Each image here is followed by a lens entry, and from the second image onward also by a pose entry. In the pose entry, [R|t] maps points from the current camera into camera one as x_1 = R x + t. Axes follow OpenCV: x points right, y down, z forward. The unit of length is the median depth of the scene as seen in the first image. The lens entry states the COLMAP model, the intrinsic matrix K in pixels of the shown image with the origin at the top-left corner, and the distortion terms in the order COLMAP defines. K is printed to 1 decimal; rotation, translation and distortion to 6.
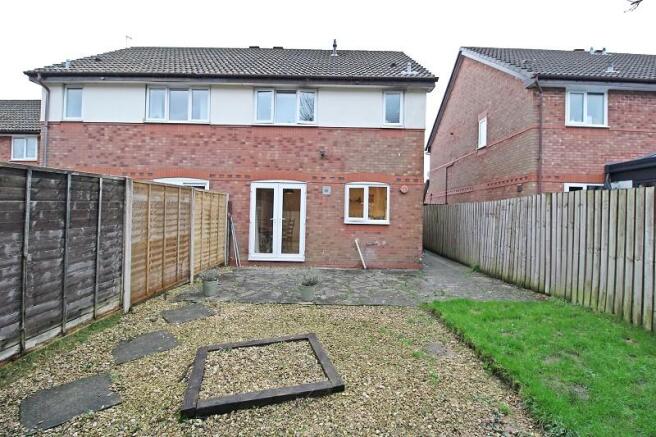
lens RADIAL K [[305.9, 0, 331.1], [0, 305.9, 213.4], [0, 0, 1]] dist [0.004576, -0.013610]
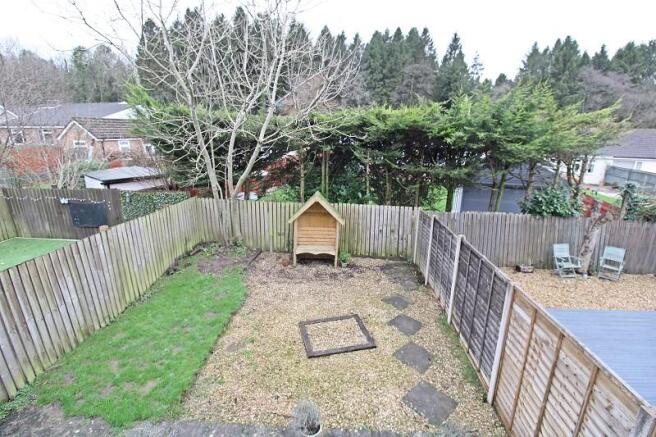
lens RADIAL K [[305.9, 0, 331.1], [0, 305.9, 213.4], [0, 0, 1]] dist [0.004576, -0.013610]
pose [[-0.998886, -0.040541, 0.024147, -0.133923], [-0.032526, 0.962282, 0.270103, -0.505279], [-0.034186, 0.269016, -0.962529, 1.716769]]
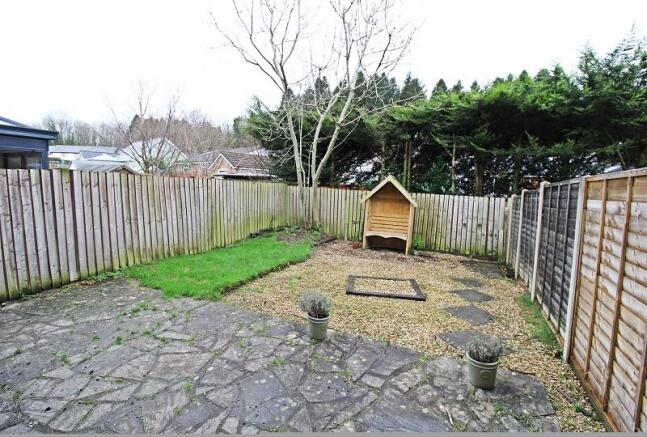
lens RADIAL K [[306.6, 0, 323.5], [0, 306.6, 218.5], [0, 0, 1]] dist [-0.004065, -0.000877]
pose [[-0.910498, -0.078219, 0.406048, -0.391173], [-0.036516, 0.993320, 0.109465, -0.059567], [-0.411898, 0.084841, -0.907272, 1.766982]]
